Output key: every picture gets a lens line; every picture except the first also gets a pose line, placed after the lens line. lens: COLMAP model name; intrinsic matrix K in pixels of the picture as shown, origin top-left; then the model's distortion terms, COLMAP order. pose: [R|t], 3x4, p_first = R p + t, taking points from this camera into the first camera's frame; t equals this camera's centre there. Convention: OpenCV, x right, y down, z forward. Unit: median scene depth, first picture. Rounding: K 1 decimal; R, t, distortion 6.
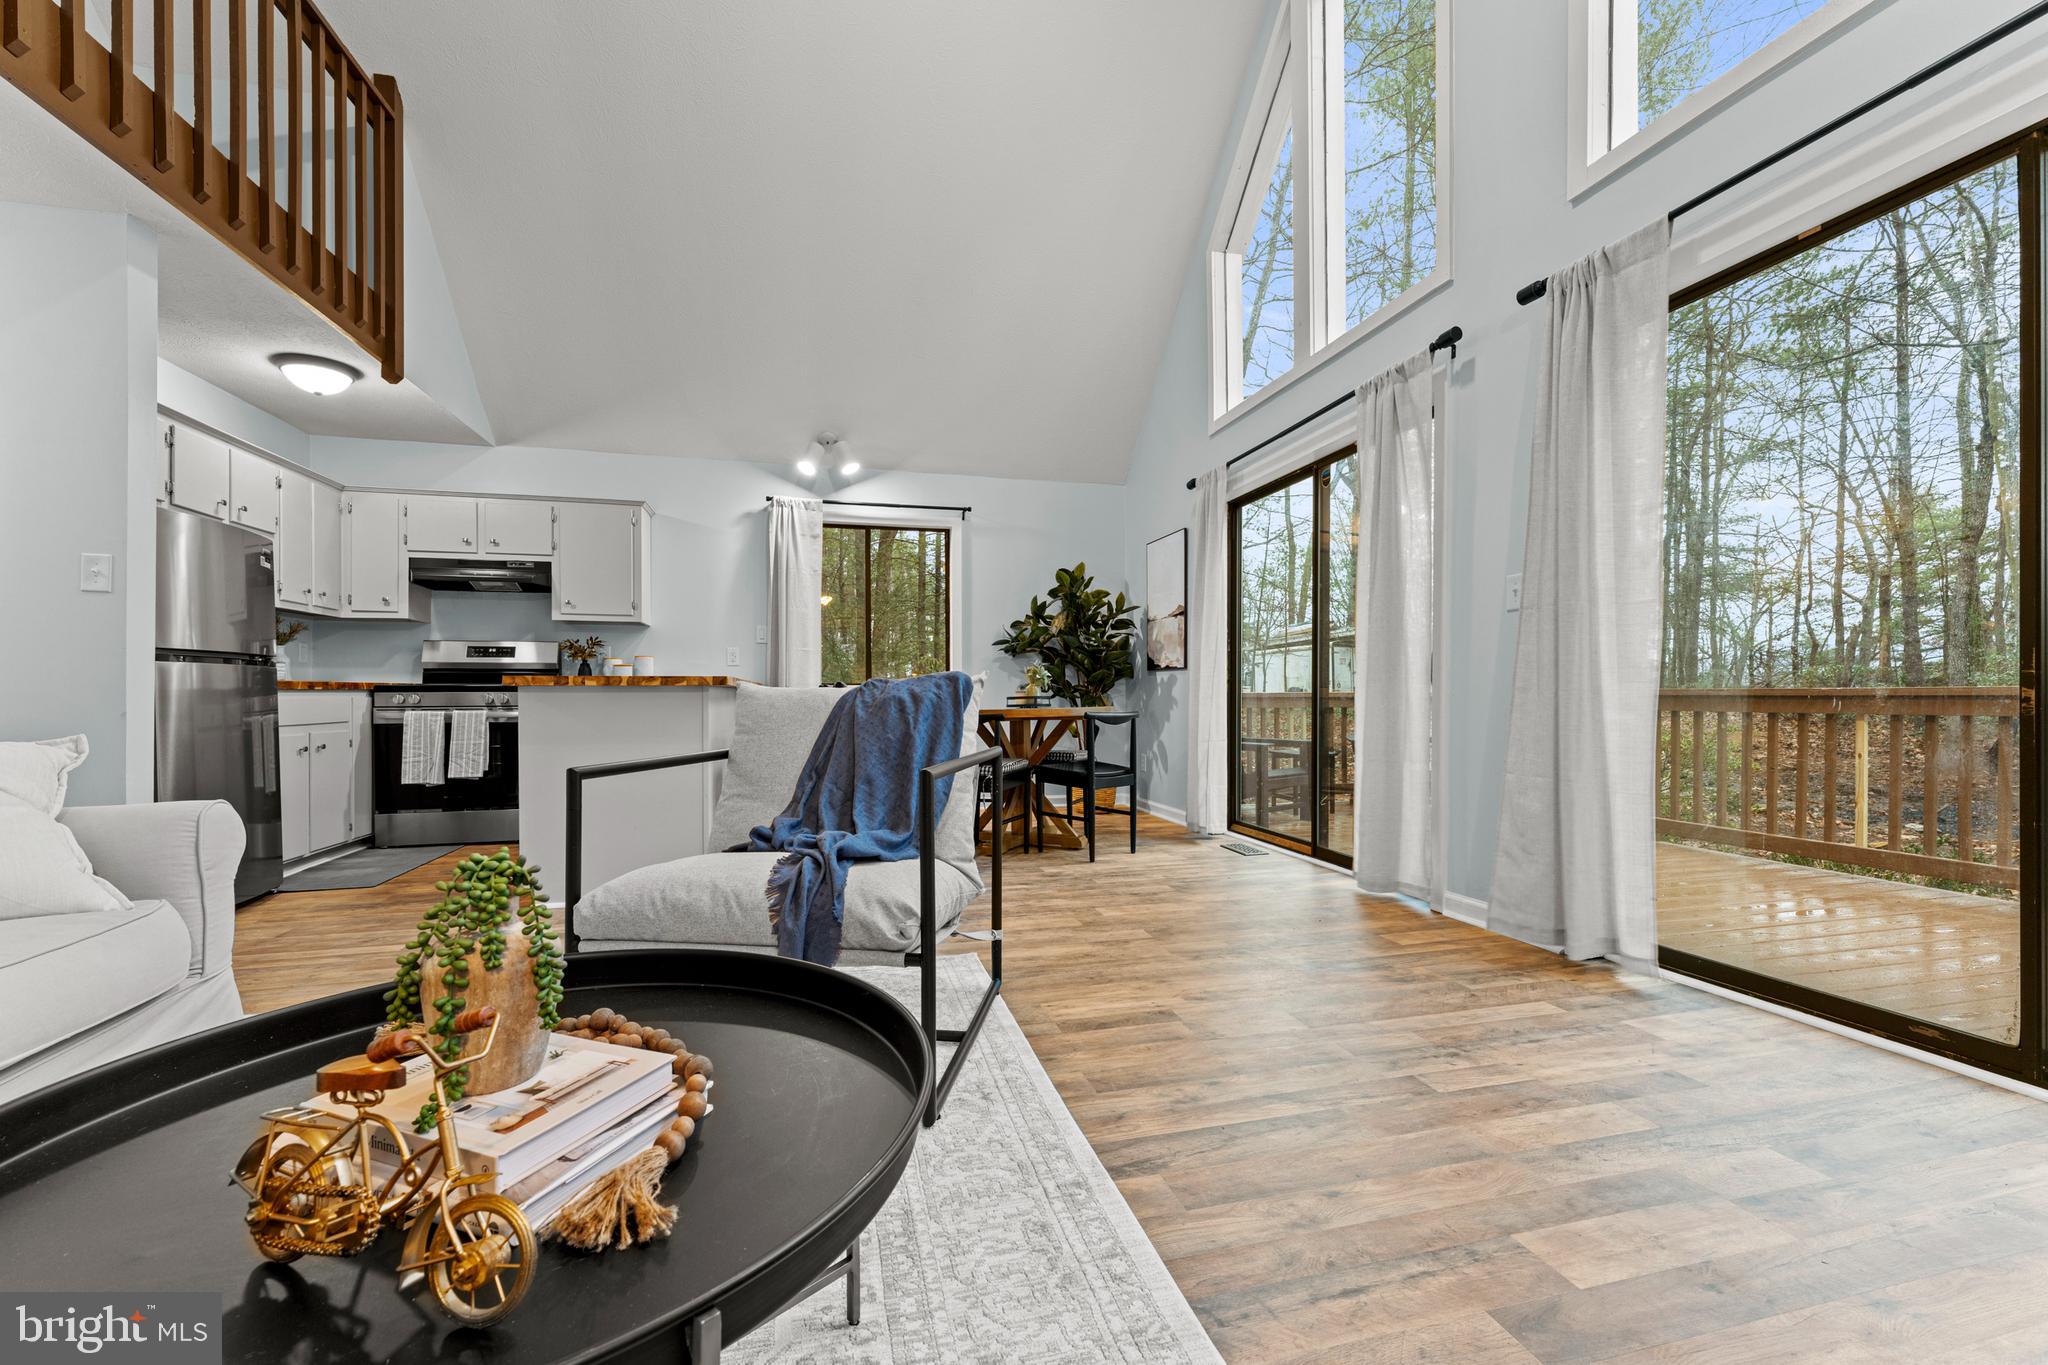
lens RADIAL K [[826.9, 0, 1025.9], [0, 826.9, 697.3], [0, 0, 1]] dist [0.001049, -0.000022]
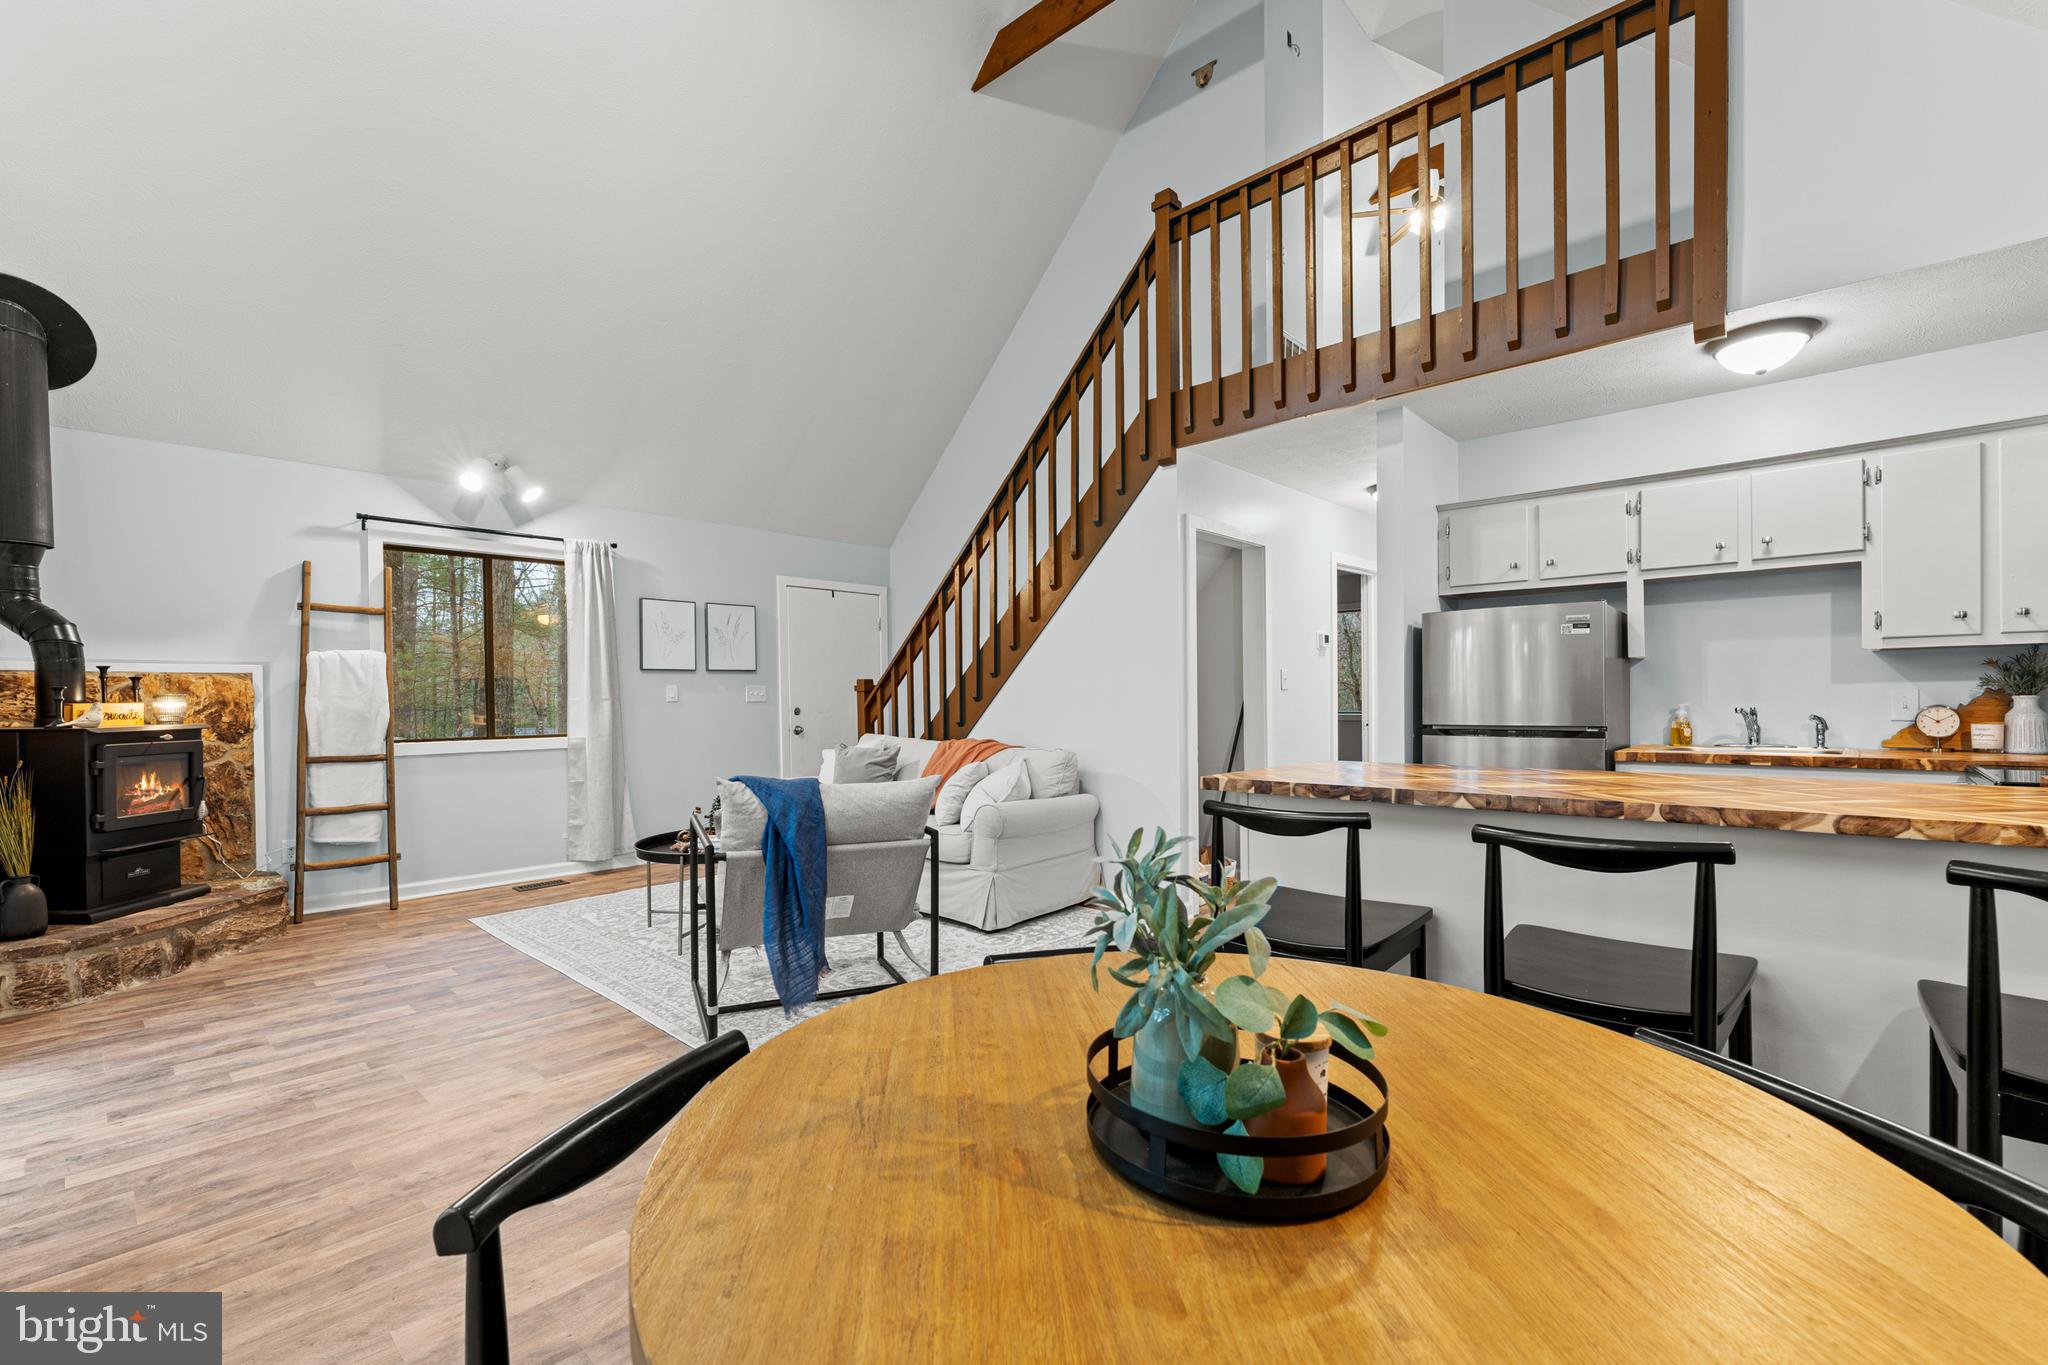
lens RADIAL K [[876.0, 0, 1018.1], [0, 876.0, 707.5], [0, 0, 1]] dist [-0.000857, 0.000070]
pose [[-0.844248, 0.017984, -0.535652, 0.129589], [0.012110, 0.999822, 0.014481, -0.073509], [0.535817, 0.005738, -0.844315, 1.167862]]
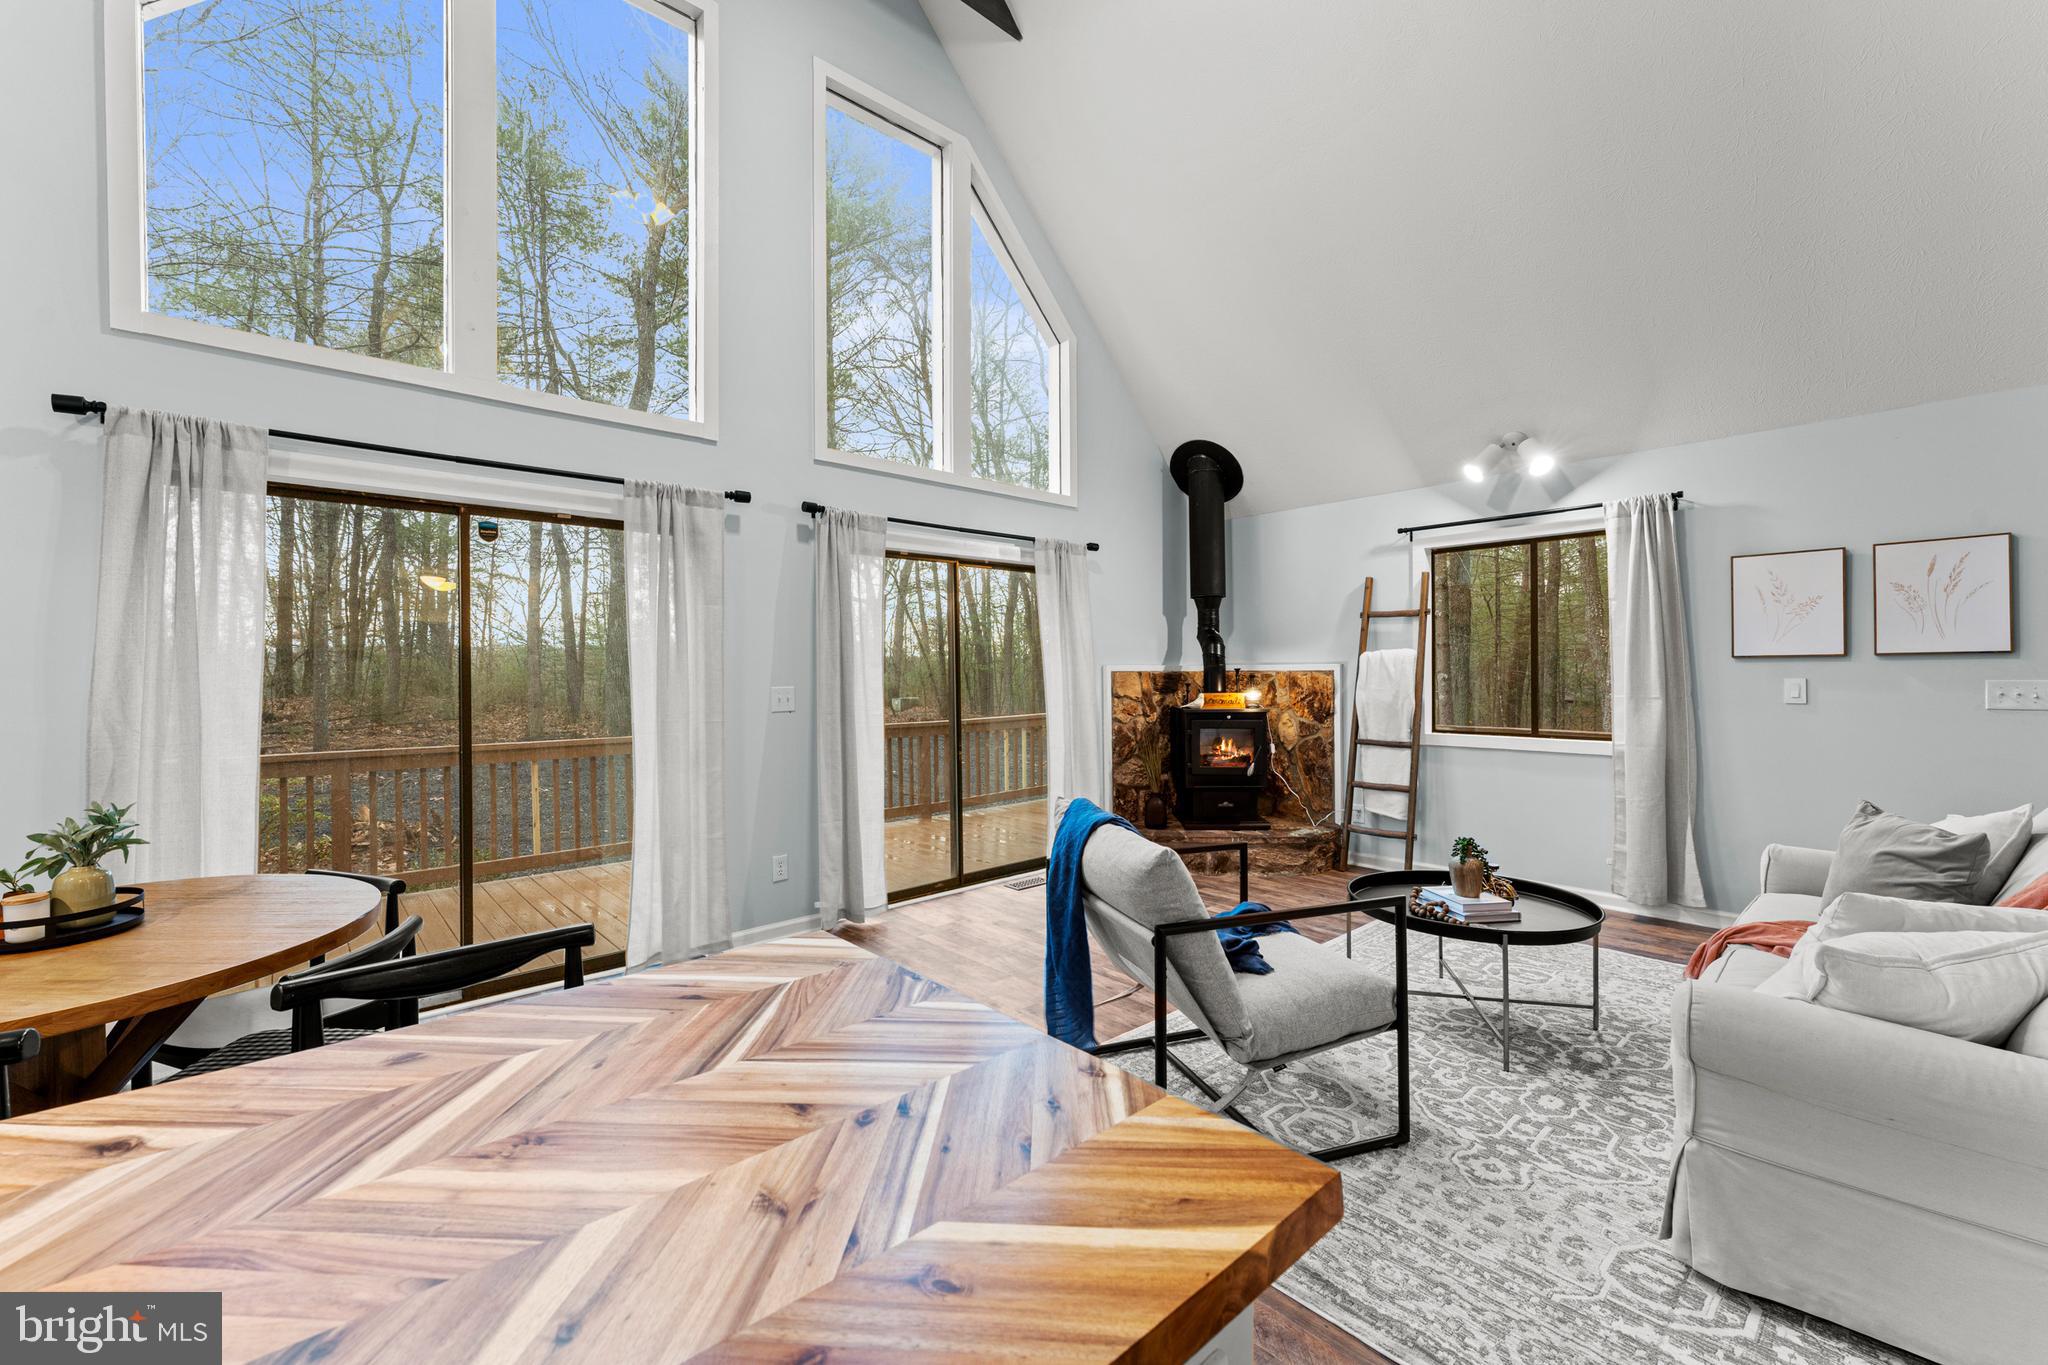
lens RADIAL K [[825.1, 0, 1018.0], [0, 825.1, 671.5], [0, 0, 1]] dist [0.000574, 0.000110]
pose [[-0.462378, 0.008336, 0.886644, -0.553318], [0.007454, 0.999957, -0.005514, -0.104687], [-0.886651, 0.004059, -0.462421, 0.826818]]
